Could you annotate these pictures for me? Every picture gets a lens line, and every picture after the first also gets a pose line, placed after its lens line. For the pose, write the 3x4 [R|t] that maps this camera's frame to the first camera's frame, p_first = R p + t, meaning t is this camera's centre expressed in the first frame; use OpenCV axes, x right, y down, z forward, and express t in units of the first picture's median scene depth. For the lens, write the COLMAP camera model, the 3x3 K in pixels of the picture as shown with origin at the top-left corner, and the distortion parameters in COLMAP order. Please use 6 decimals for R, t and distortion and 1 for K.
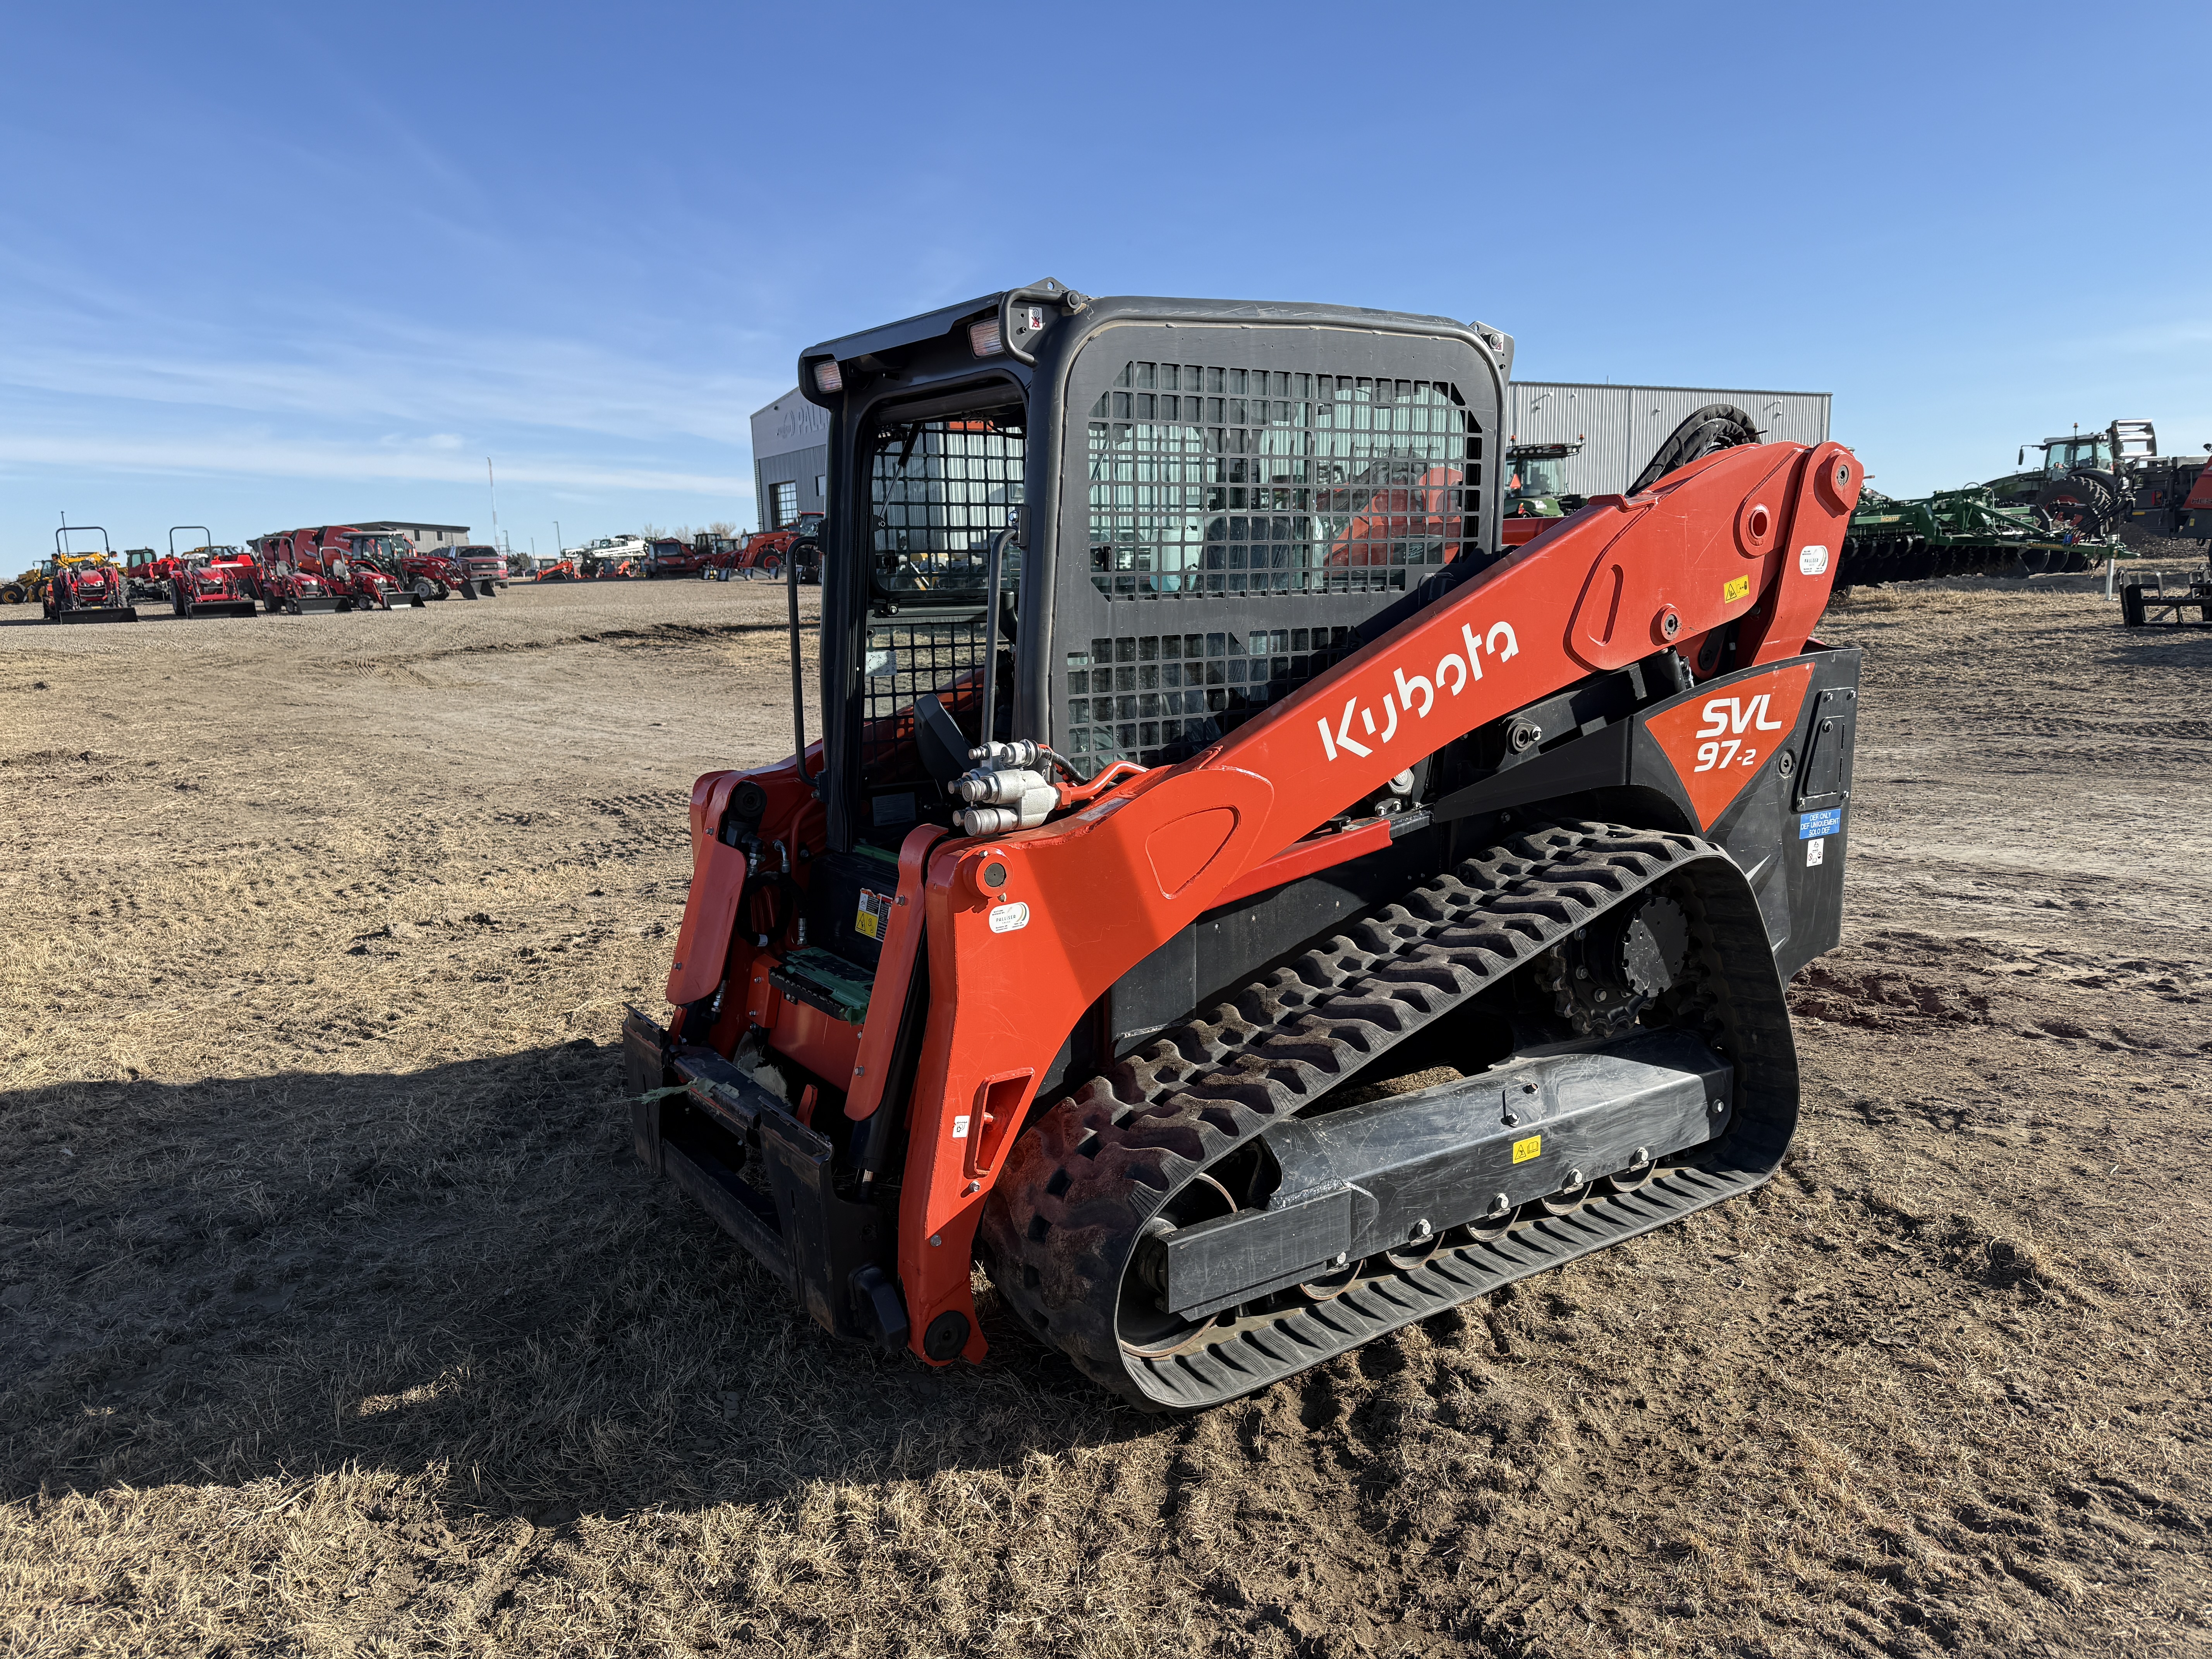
lens RADIAL K [[1559.5, 0, 1100.1], [0, 1559.5, 837.6], [0, 0, 1]] dist [0.011721, 0.000811]
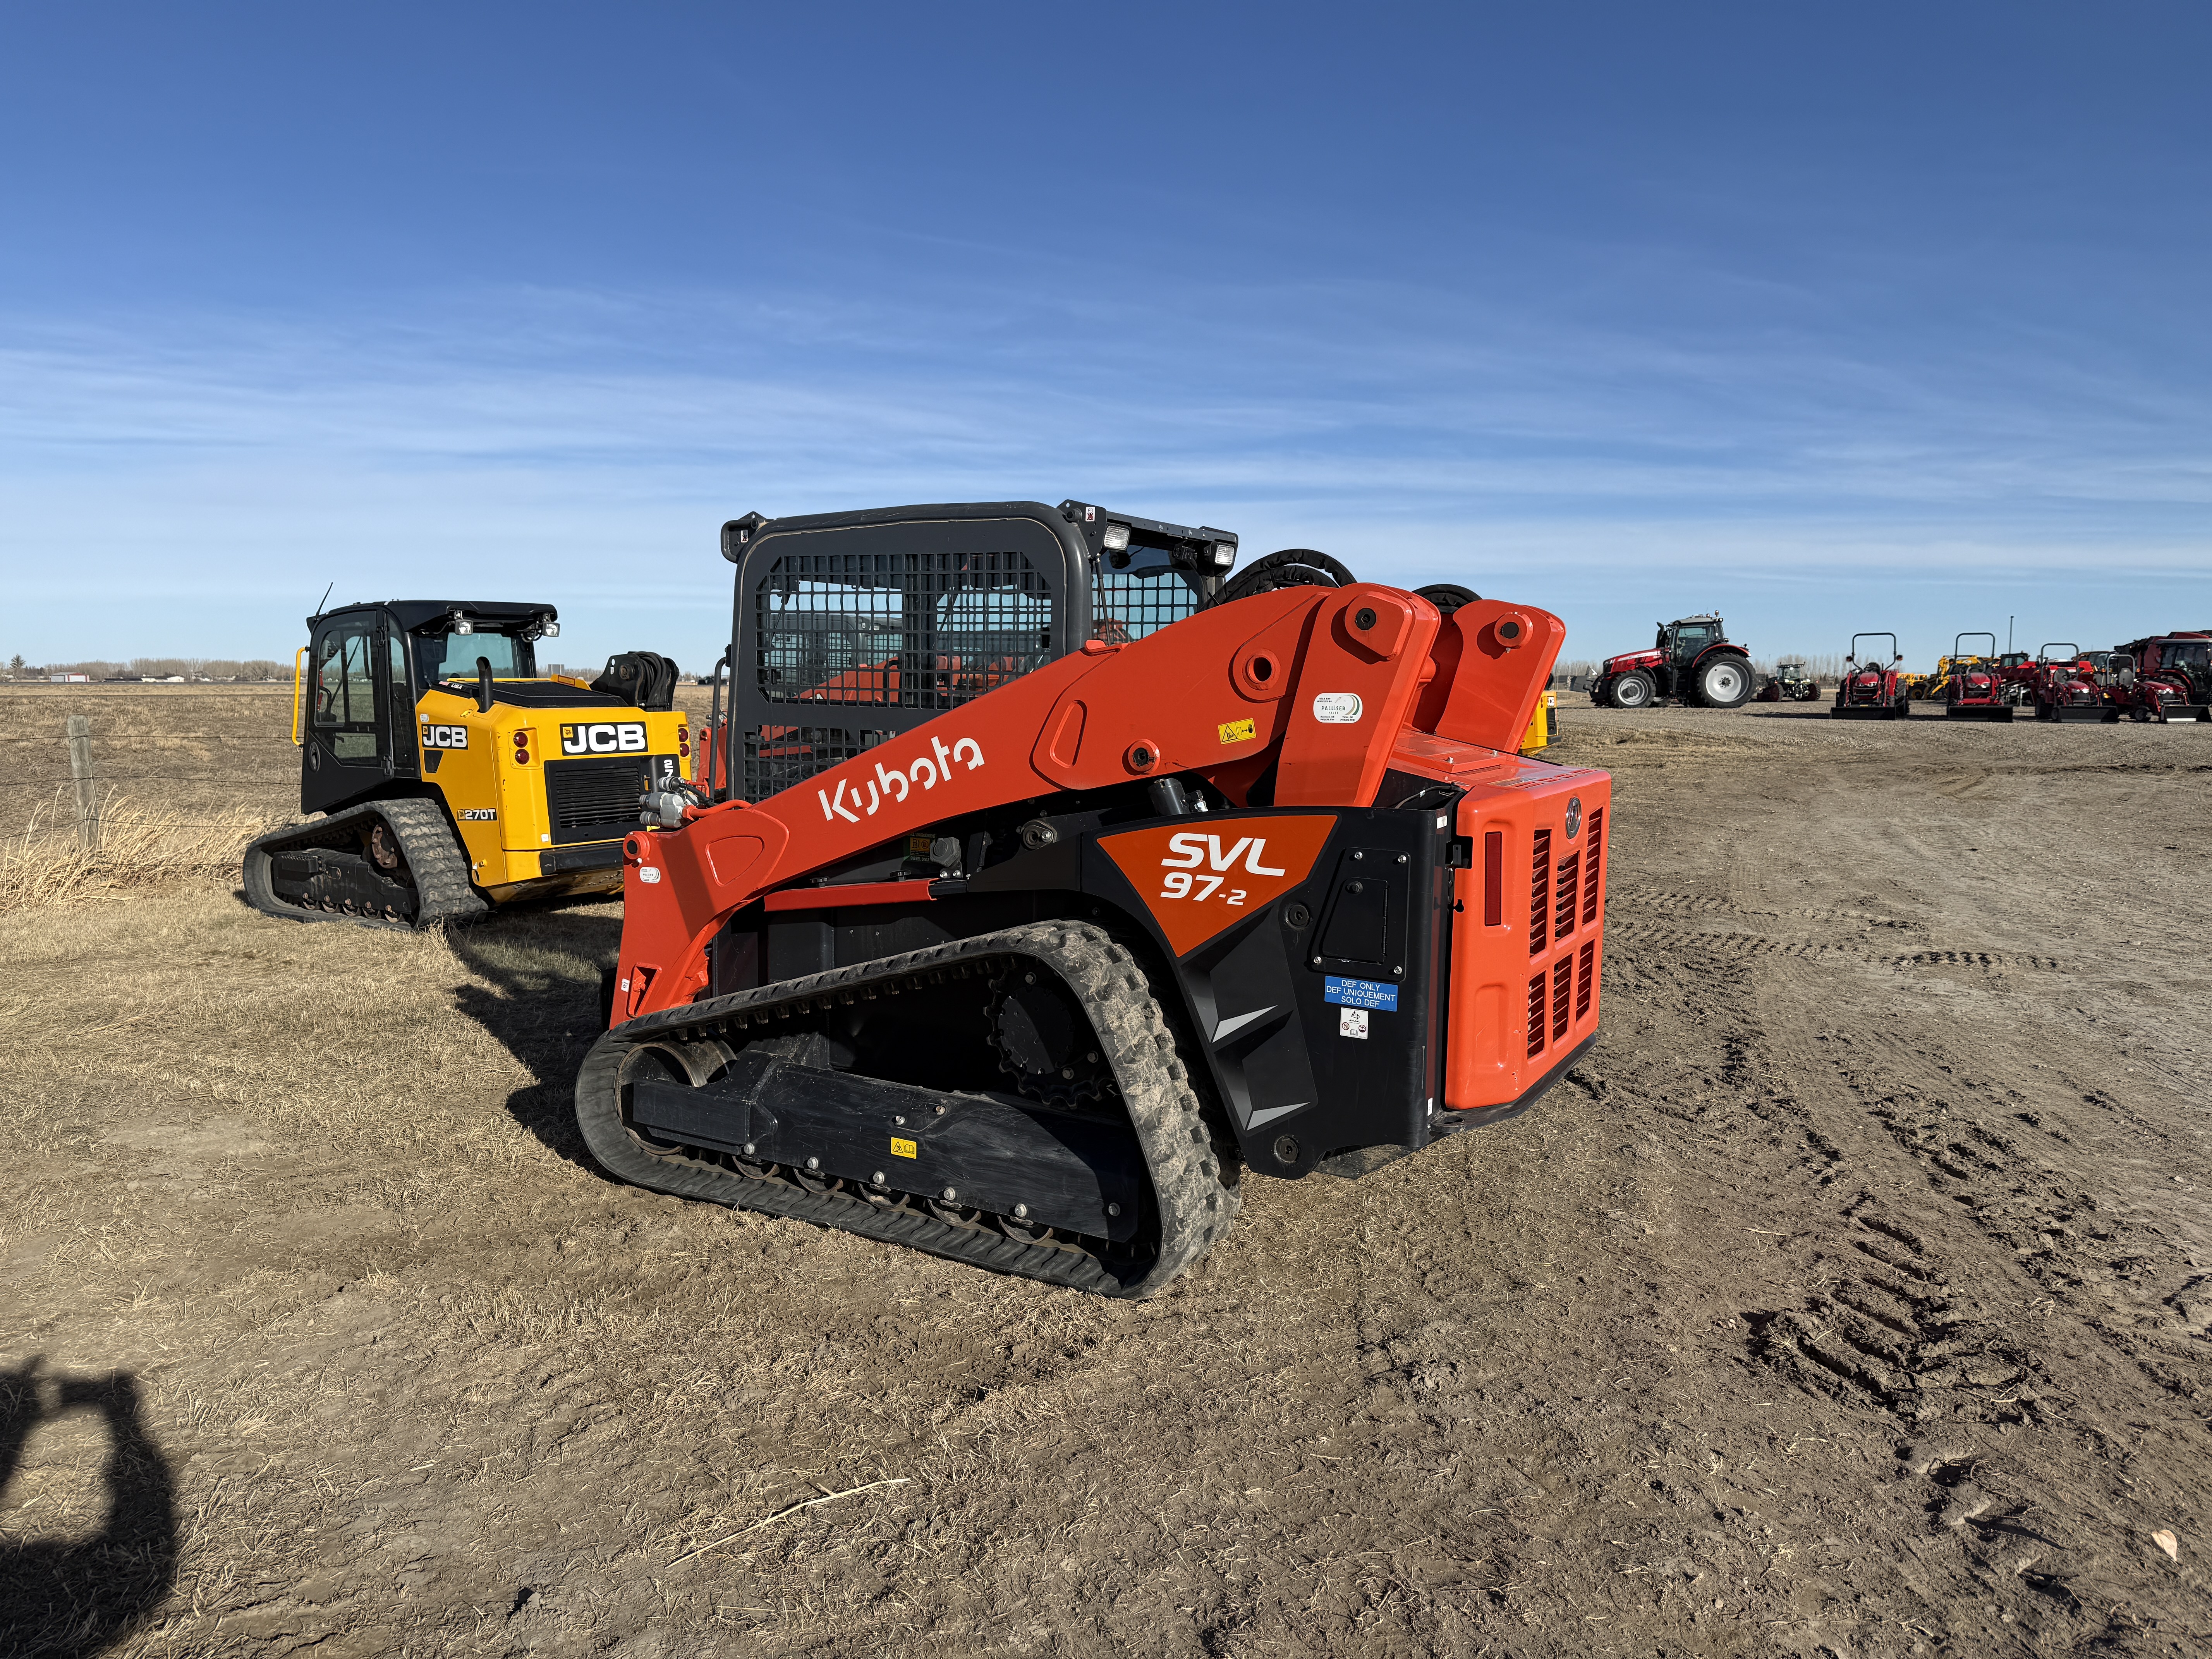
lens RADIAL K [[1559.5, 0, 1108.0], [0, 1559.5, 824.8], [0, 0, 1]] dist [0.011721, 0.000811]
pose [[0.445309, 0.117586, -0.887622, 1.298132], [-0.181482, 0.982616, 0.039123, -0.124988], [0.876792, 0.143666, 0.458907, 0.474541]]
